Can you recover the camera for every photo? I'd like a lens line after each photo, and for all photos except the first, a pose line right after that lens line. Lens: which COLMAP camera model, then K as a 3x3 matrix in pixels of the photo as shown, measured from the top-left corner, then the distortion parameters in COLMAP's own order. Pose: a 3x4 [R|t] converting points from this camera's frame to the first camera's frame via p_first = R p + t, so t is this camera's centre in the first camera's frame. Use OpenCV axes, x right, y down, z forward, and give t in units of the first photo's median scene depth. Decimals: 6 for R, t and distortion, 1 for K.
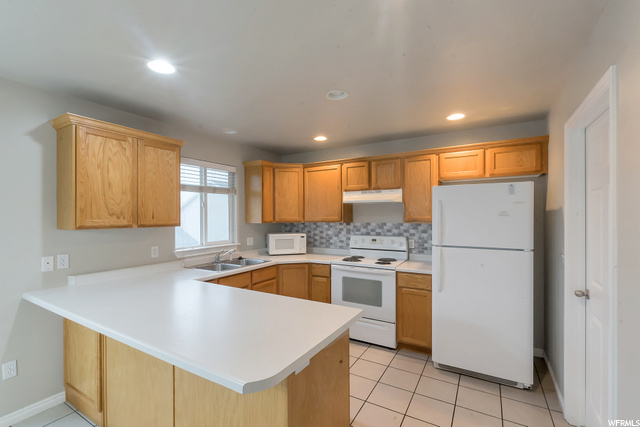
lens RADIAL K [[277.8, 0, 314.6], [0, 277.8, 216.3], [0, 0, 1]] dist [-0.001114, -0.000311]
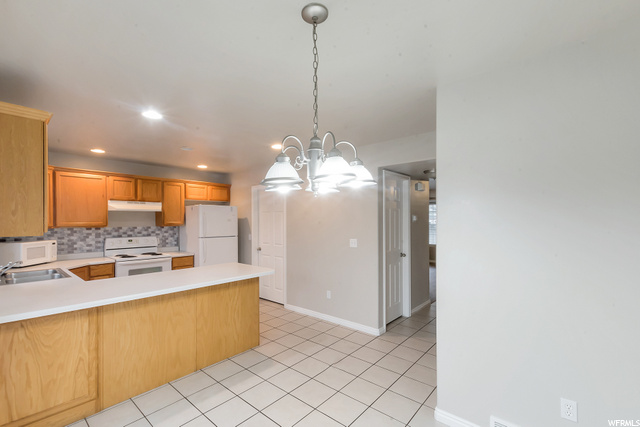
lens RADIAL K [[277.8, 0, 314.6], [0, 277.8, 216.3], [0, 0, 1]] dist [-0.001114, -0.000311]
pose [[0.191553, 0.014837, 0.981370, -0.854814], [-0.002248, 0.999890, -0.014678, -0.007250], [-0.981480, 0.000605, 0.191566, -0.050353]]
